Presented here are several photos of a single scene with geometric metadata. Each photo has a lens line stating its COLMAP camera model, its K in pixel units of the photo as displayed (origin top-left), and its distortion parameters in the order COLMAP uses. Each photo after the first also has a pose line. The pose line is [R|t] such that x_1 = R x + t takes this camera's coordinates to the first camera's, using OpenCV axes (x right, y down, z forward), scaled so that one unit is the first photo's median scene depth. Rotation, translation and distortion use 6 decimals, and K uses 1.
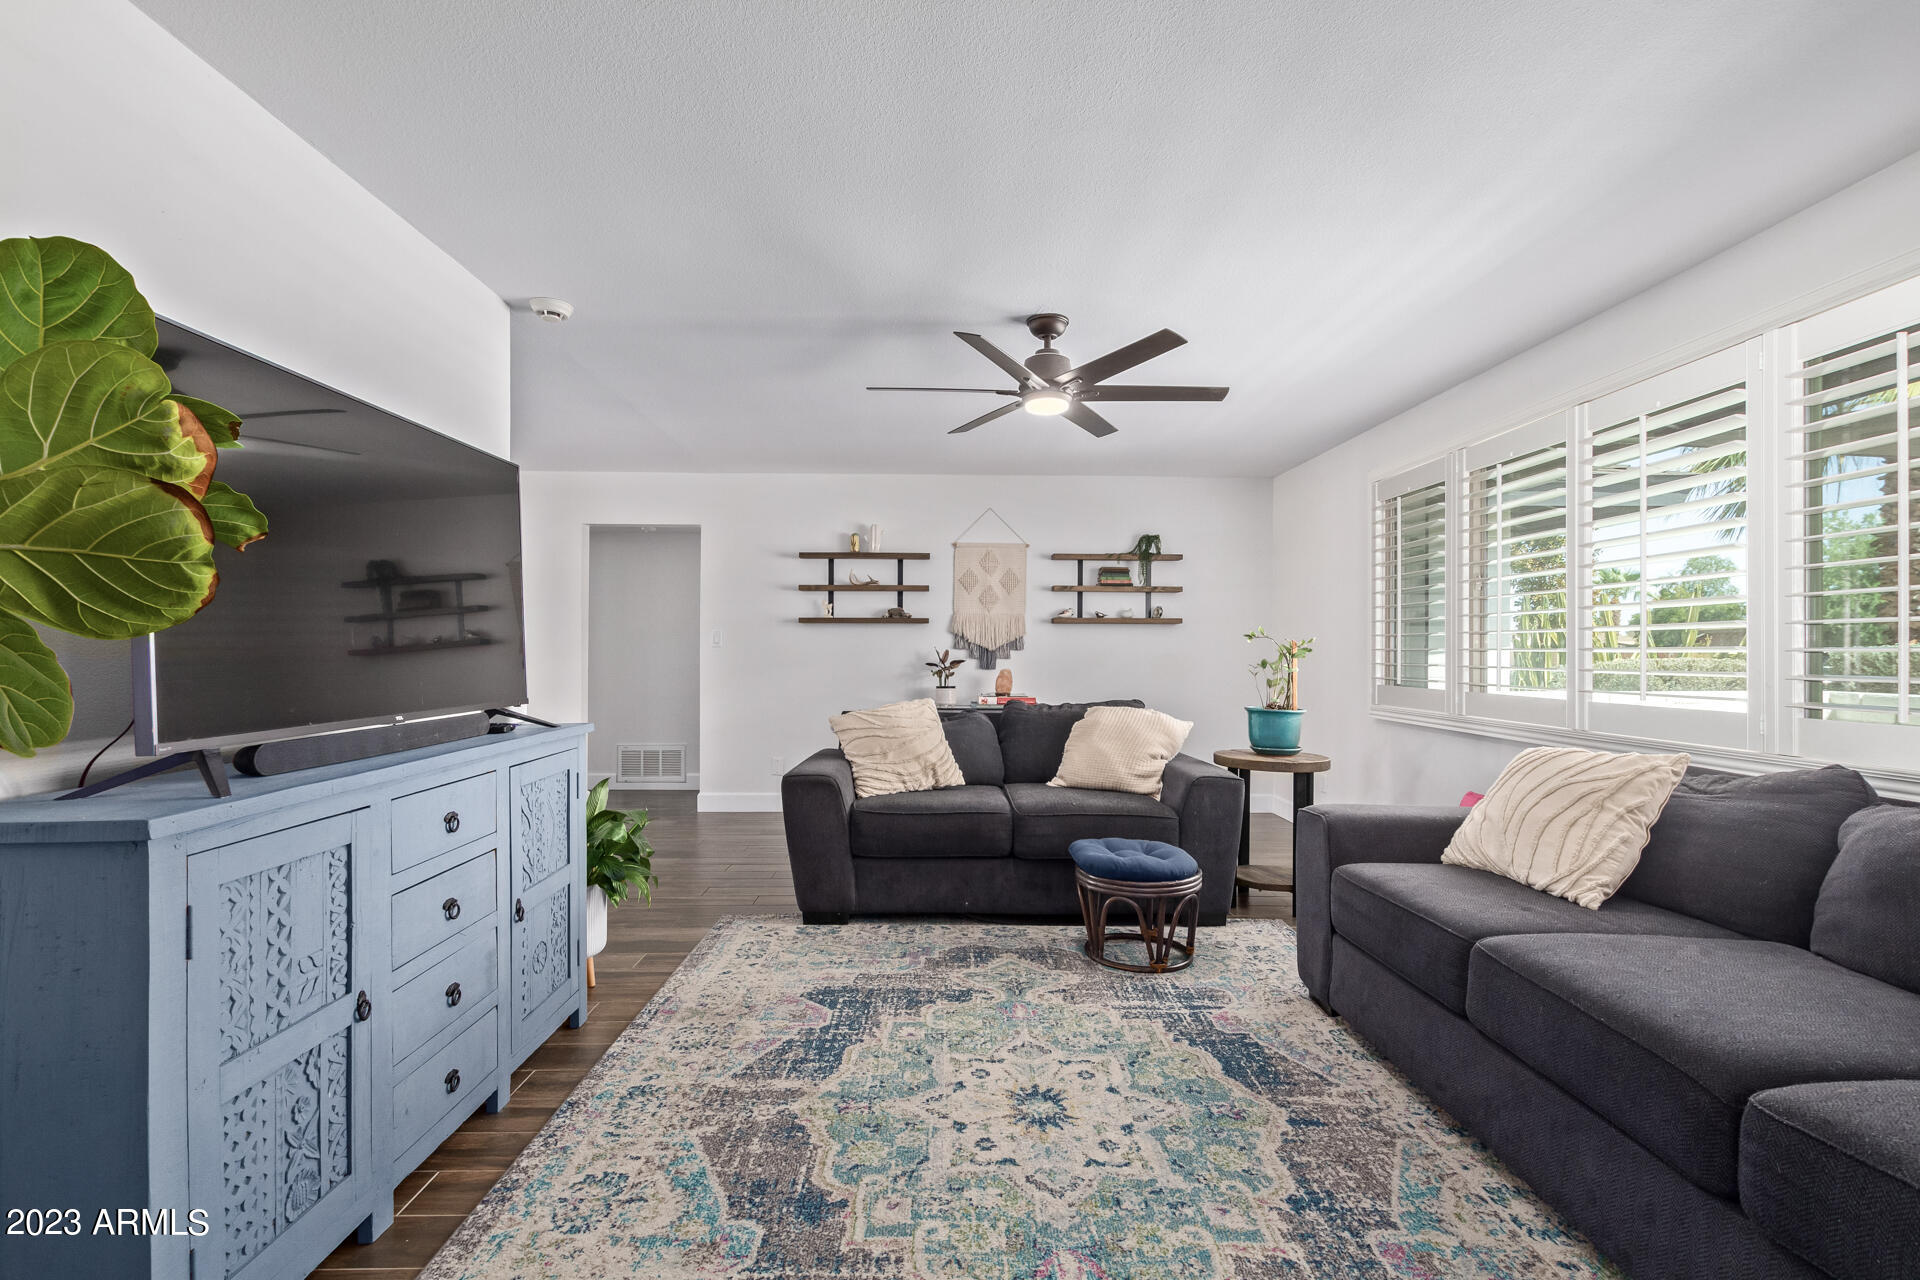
lens RADIAL K [[887.8, 0, 950.0], [0, 887.8, 642.8], [0, 0, 1]] dist [0.000090, -0.000350]
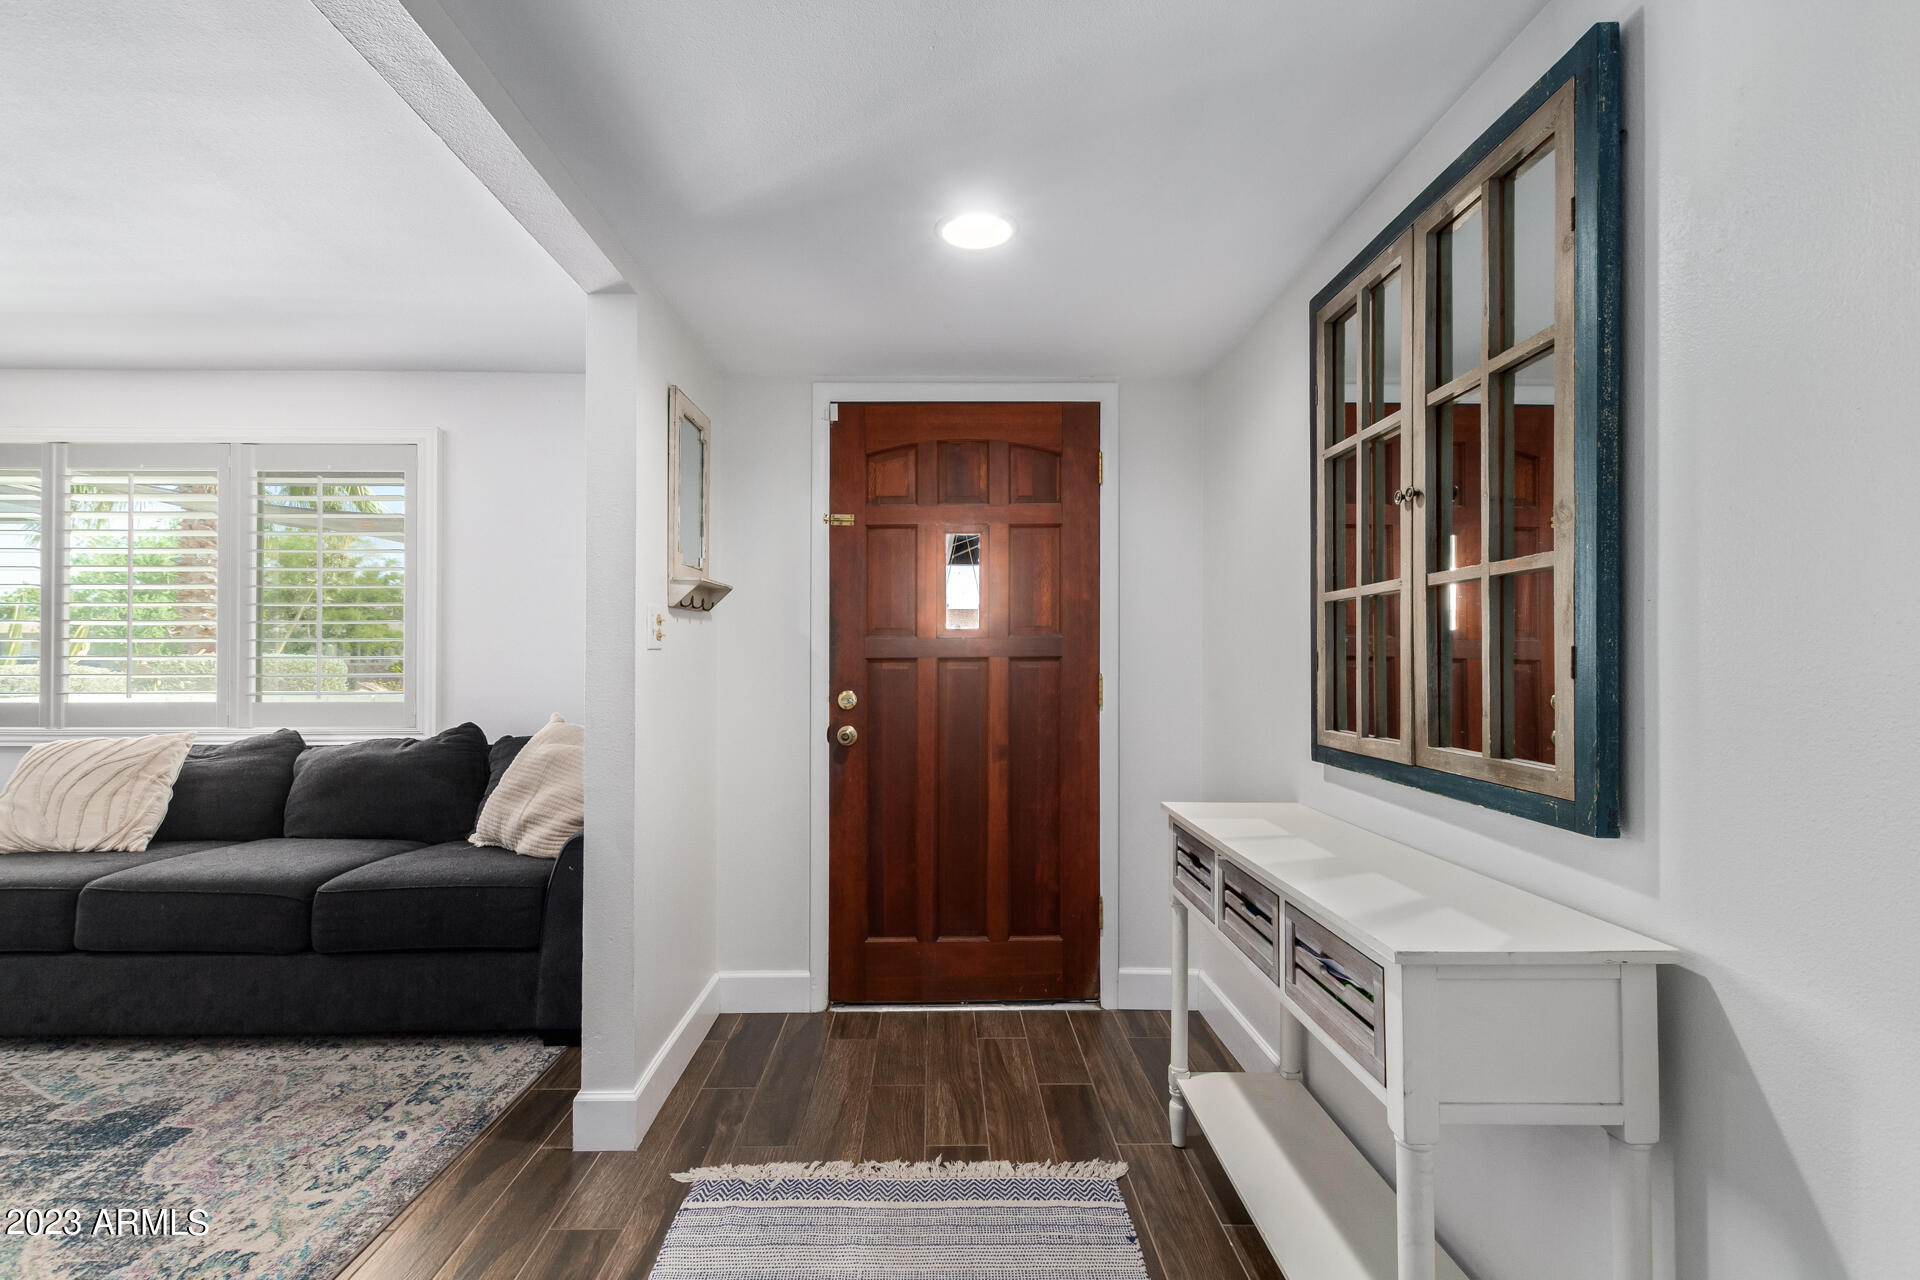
lens RADIAL K [[887.8, 0, 951.0], [0, 887.8, 647.9], [0, 0, 1]] dist [0.000090, -0.000350]
pose [[0.000934, 0.014557, 0.999894, -0.607262], [-0.007464, 0.999866, -0.014550, 0.002775], [-0.999972, -0.007450, 0.001043, -0.218483]]
